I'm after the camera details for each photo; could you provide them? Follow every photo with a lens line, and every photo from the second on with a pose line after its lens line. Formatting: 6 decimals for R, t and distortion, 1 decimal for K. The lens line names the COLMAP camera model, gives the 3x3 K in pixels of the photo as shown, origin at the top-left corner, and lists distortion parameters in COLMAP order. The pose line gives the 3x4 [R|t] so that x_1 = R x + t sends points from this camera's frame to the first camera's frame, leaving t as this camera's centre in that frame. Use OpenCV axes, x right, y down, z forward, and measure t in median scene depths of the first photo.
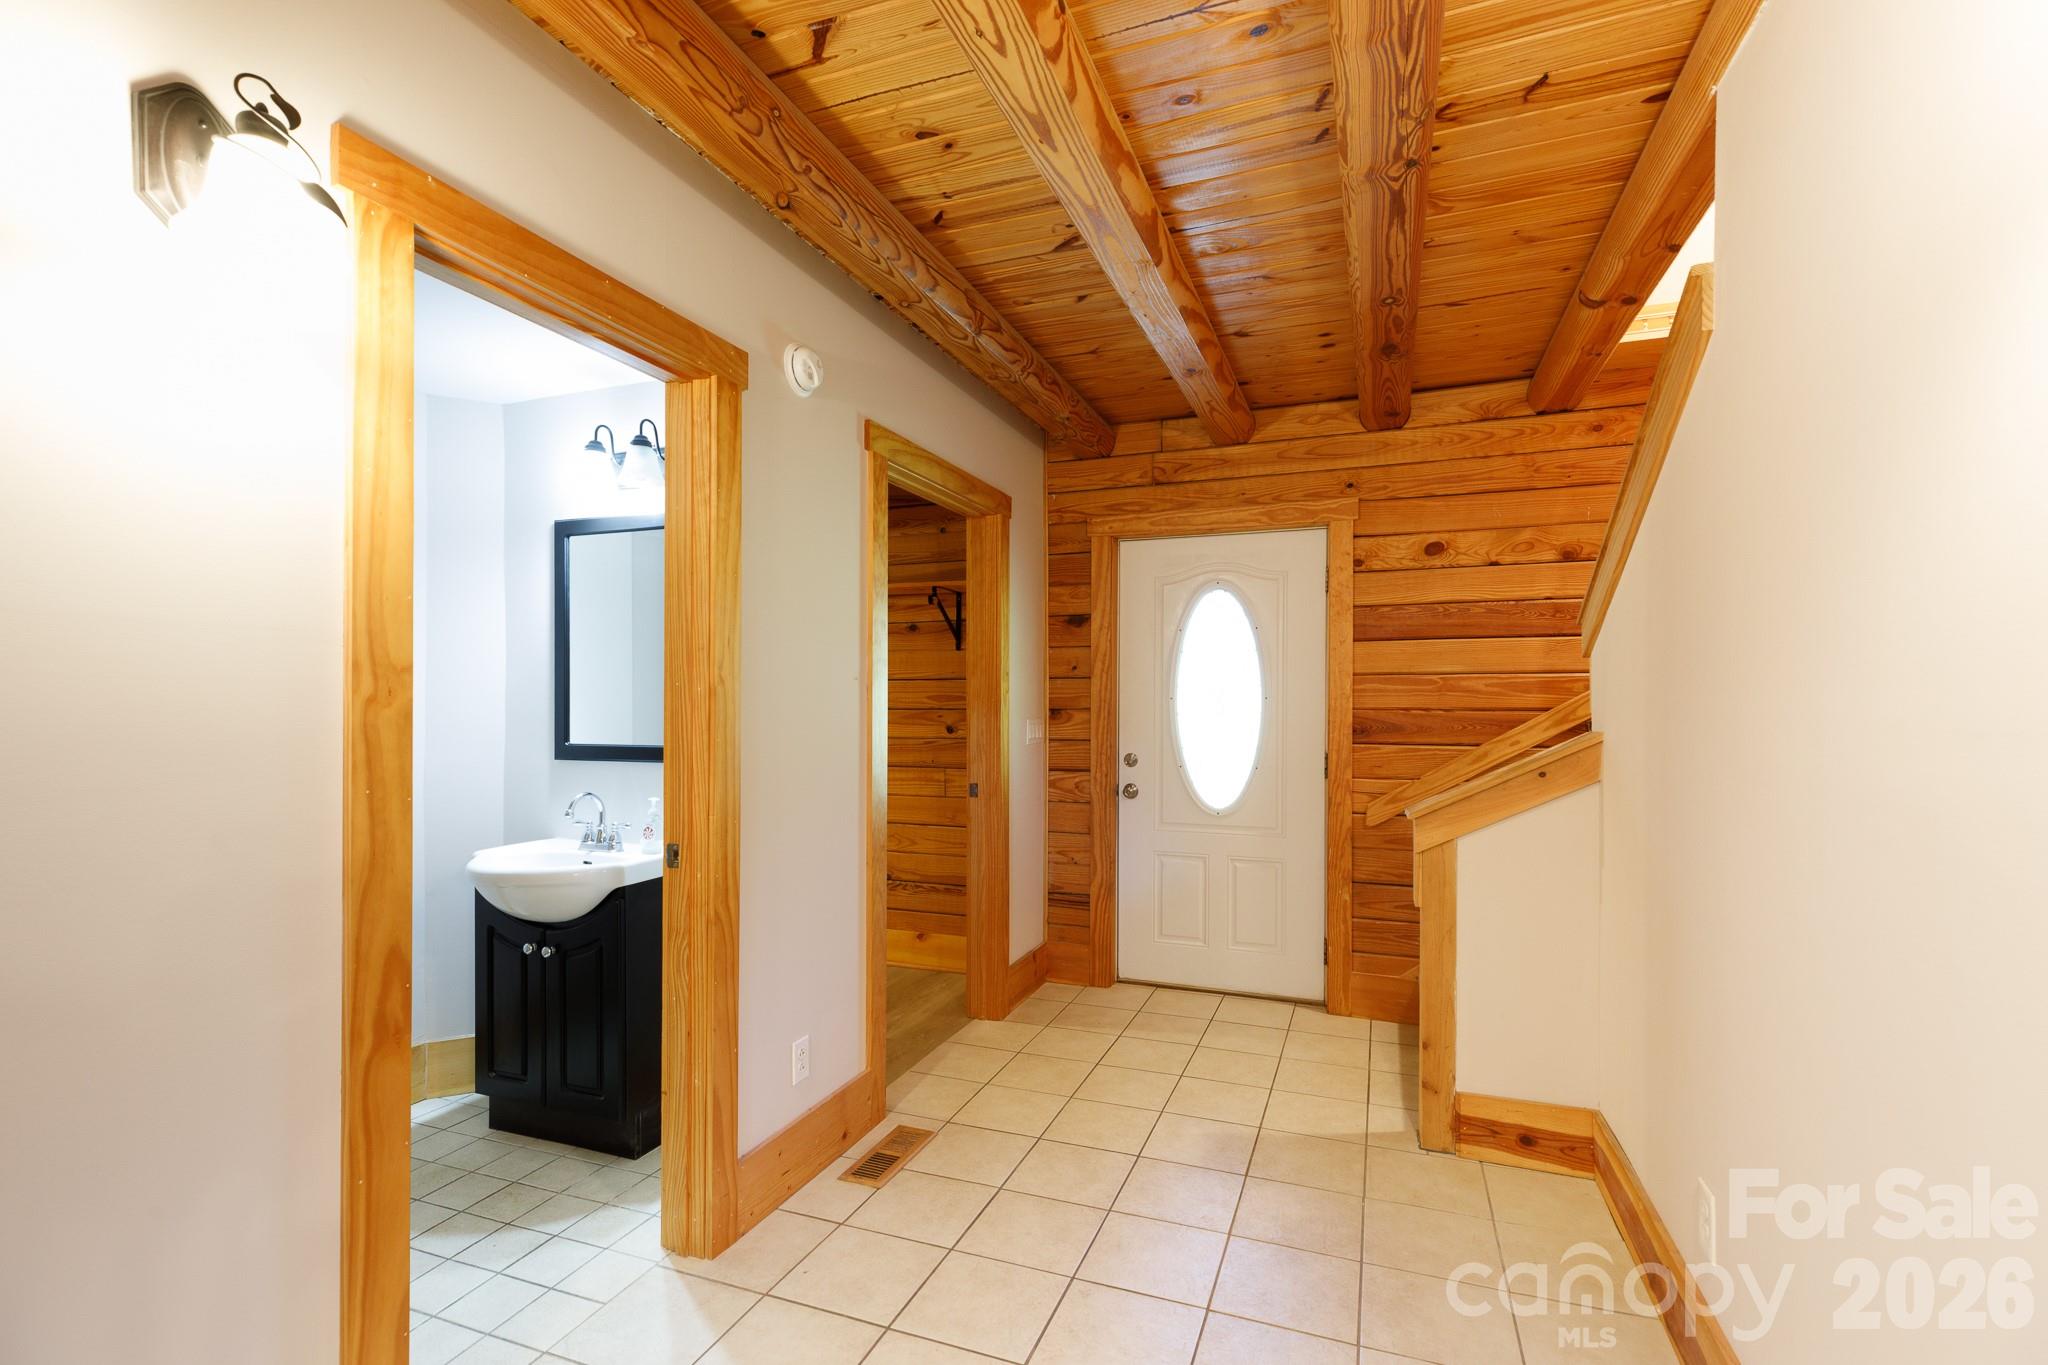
lens RADIAL K [[929.9, 0, 1021.2], [0, 929.9, 699.0], [0, 0, 1]] dist [0.003007, -0.000512]
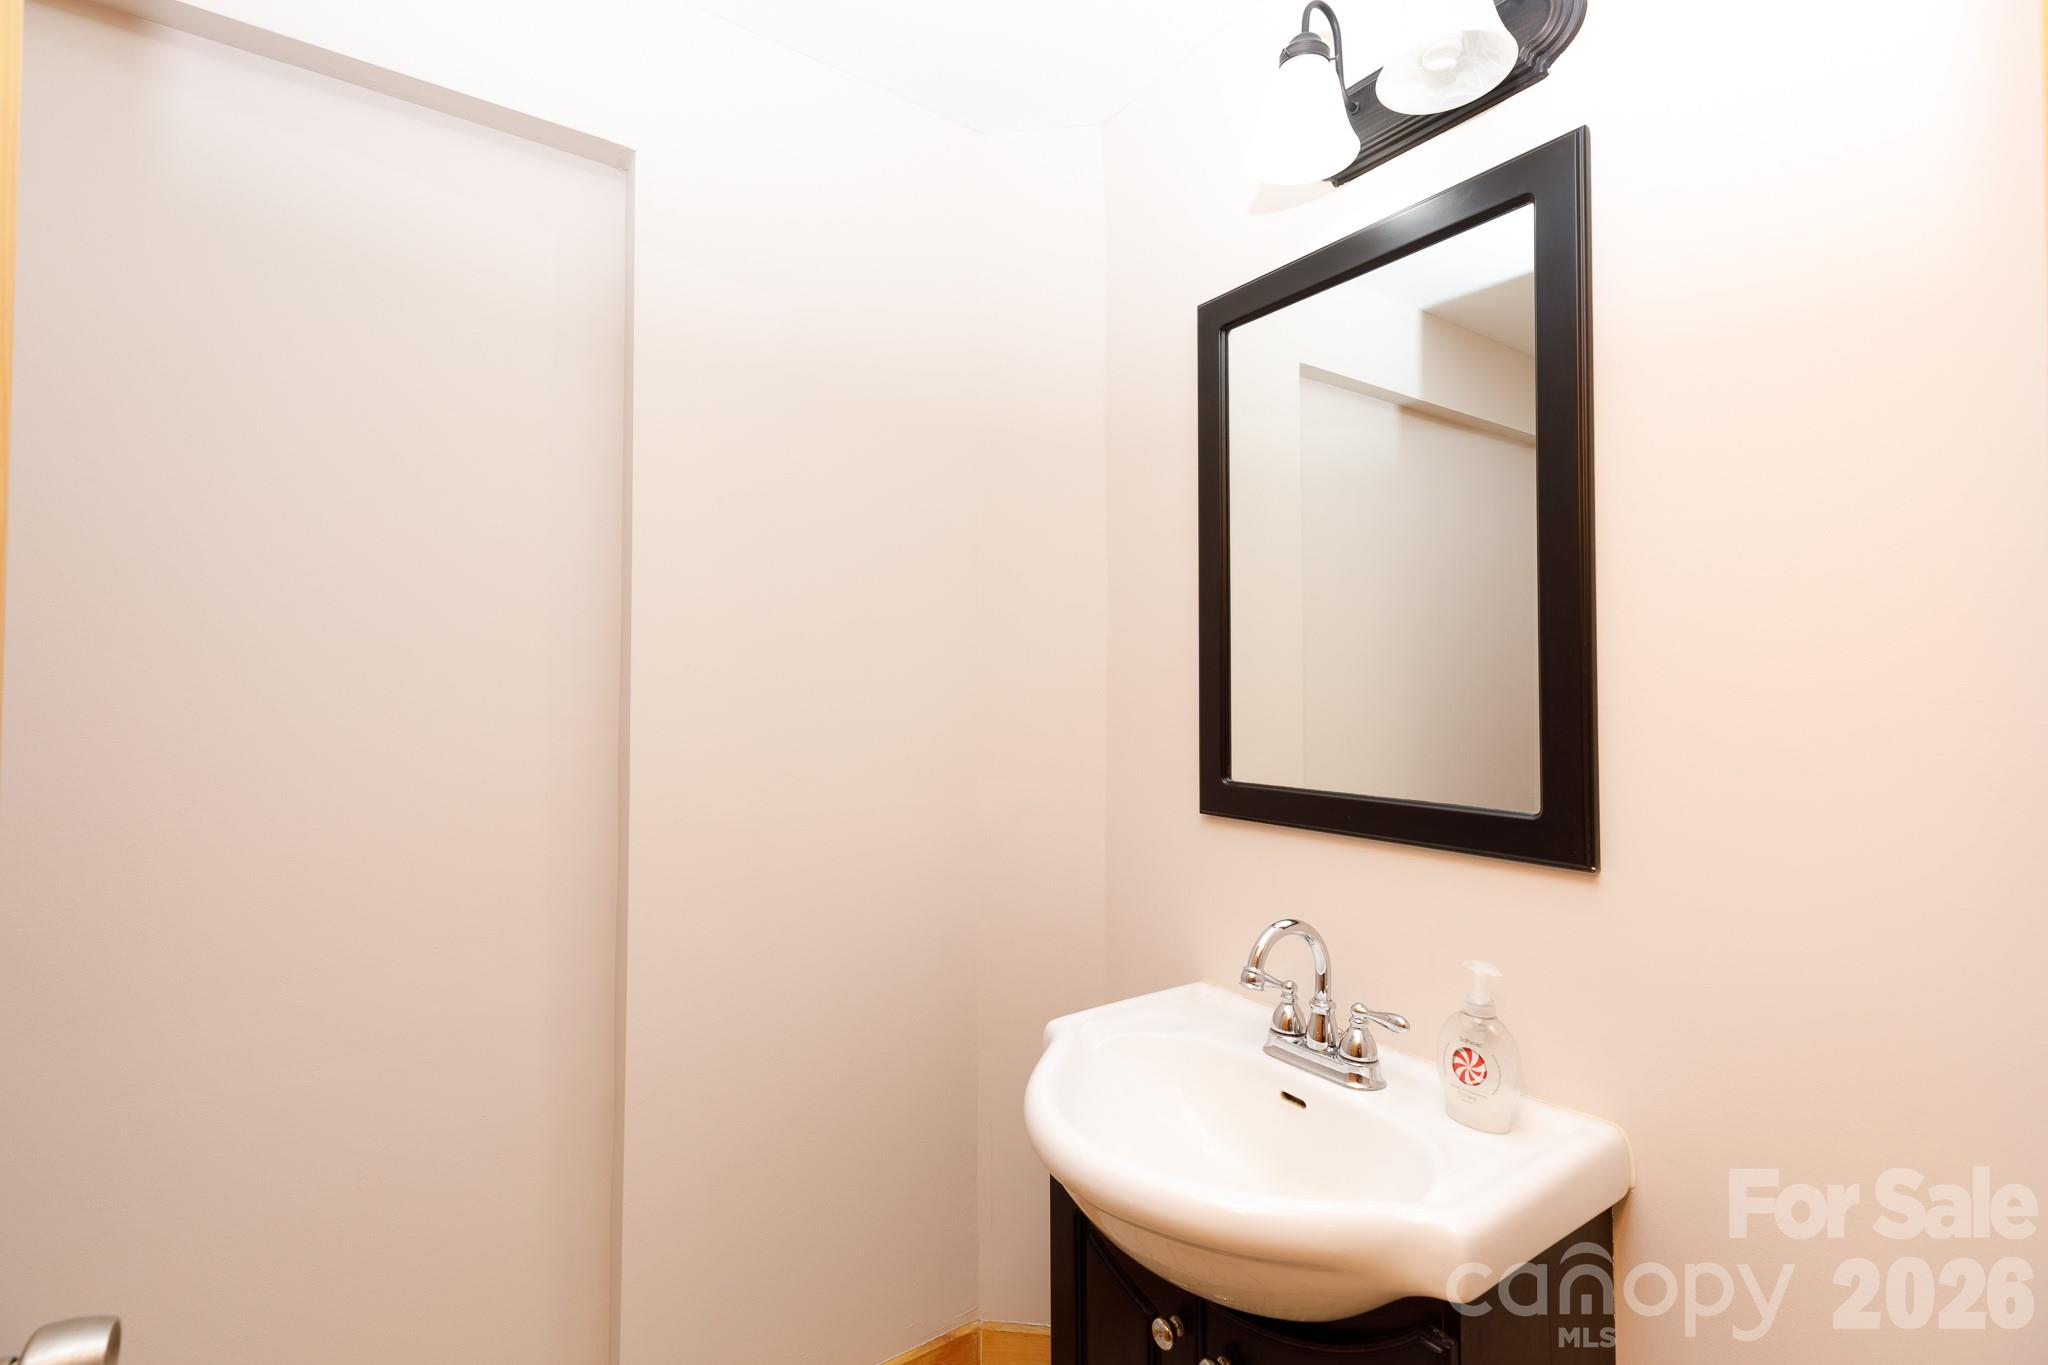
lens RADIAL K [[914.2, 0, 1023.8], [0, 914.2, 671.7], [0, 0, 1]] dist [0.004341, -0.000383]
pose [[0.829871, -0.008707, -0.557888, -0.327532], [-0.004077, 0.999757, -0.021668, 0.005879], [0.557941, 0.020256, 0.829633, 0.587294]]
